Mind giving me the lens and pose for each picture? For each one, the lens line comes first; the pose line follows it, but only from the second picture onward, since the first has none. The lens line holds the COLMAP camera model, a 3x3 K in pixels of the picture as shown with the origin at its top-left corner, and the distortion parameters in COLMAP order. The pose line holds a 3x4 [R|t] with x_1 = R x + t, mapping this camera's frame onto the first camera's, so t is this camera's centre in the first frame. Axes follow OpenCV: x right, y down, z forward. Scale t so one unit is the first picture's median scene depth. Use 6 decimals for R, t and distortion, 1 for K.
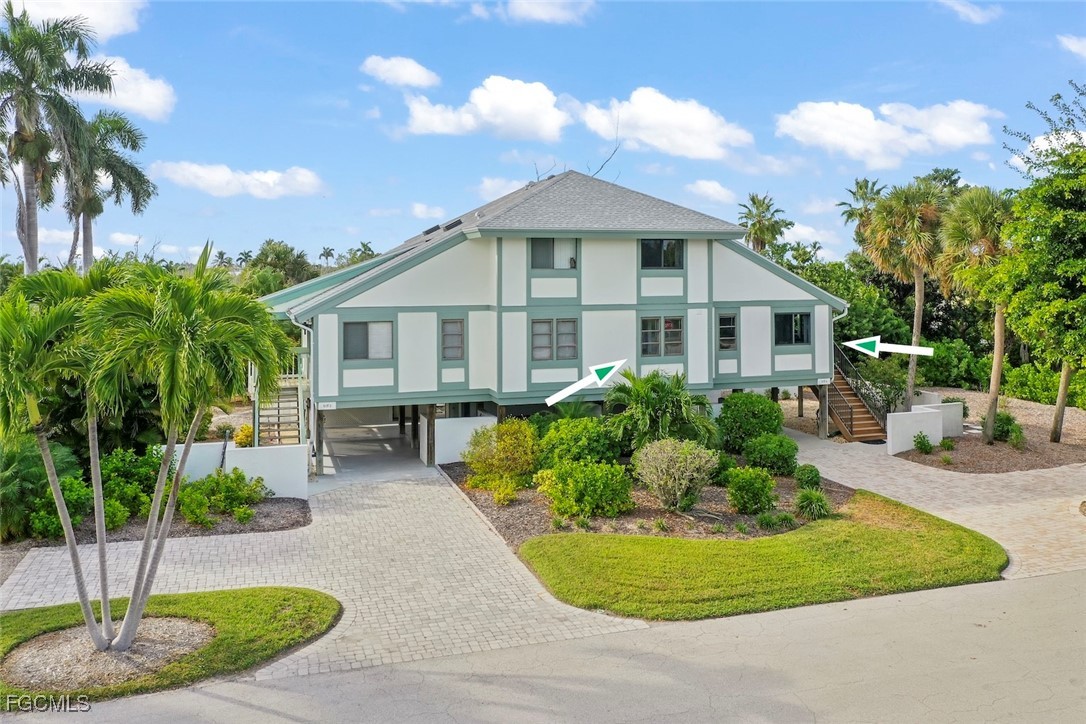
lens RADIAL K [[897.2, 0, 544.6], [0, 897.2, 263.7], [0, 0, 1]] dist [0.002292, -0.000005]
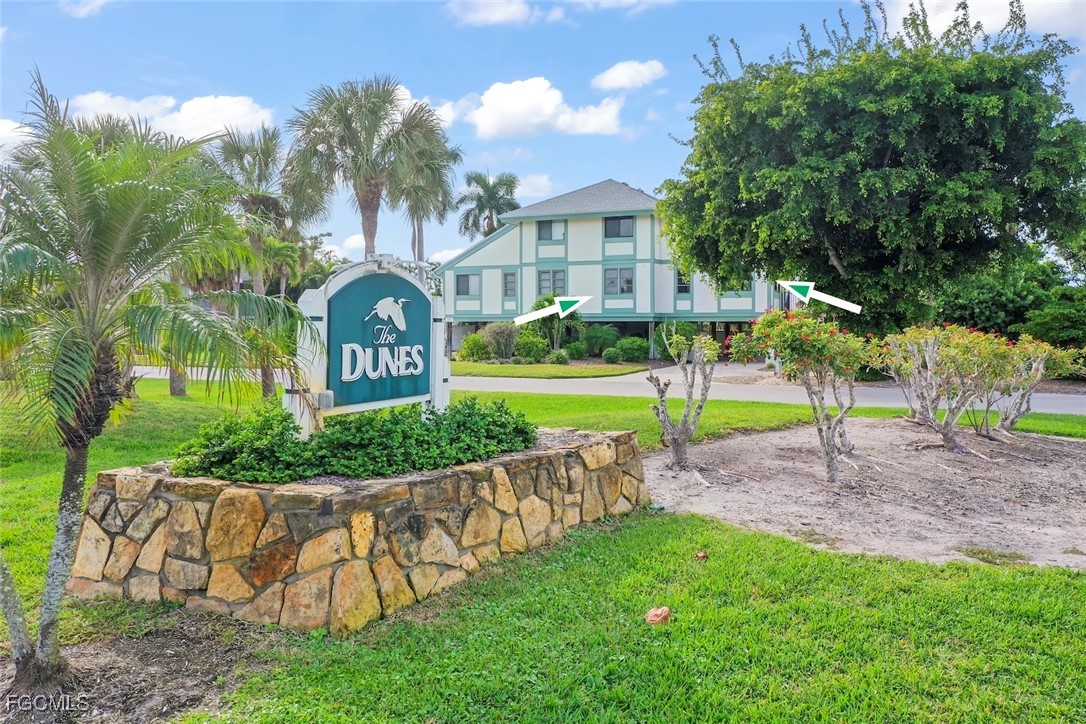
lens RADIAL K [[897.2, 0, 537.4], [0, 897.2, 354.5], [0, 0, 1]] dist [0.002292, -0.000005]
pose [[0.716393, 0.029470, -0.697074, 1.131823], [0.003296, 0.998953, 0.045619, 0.139076], [0.697689, -0.034979, 0.715546, -0.198433]]
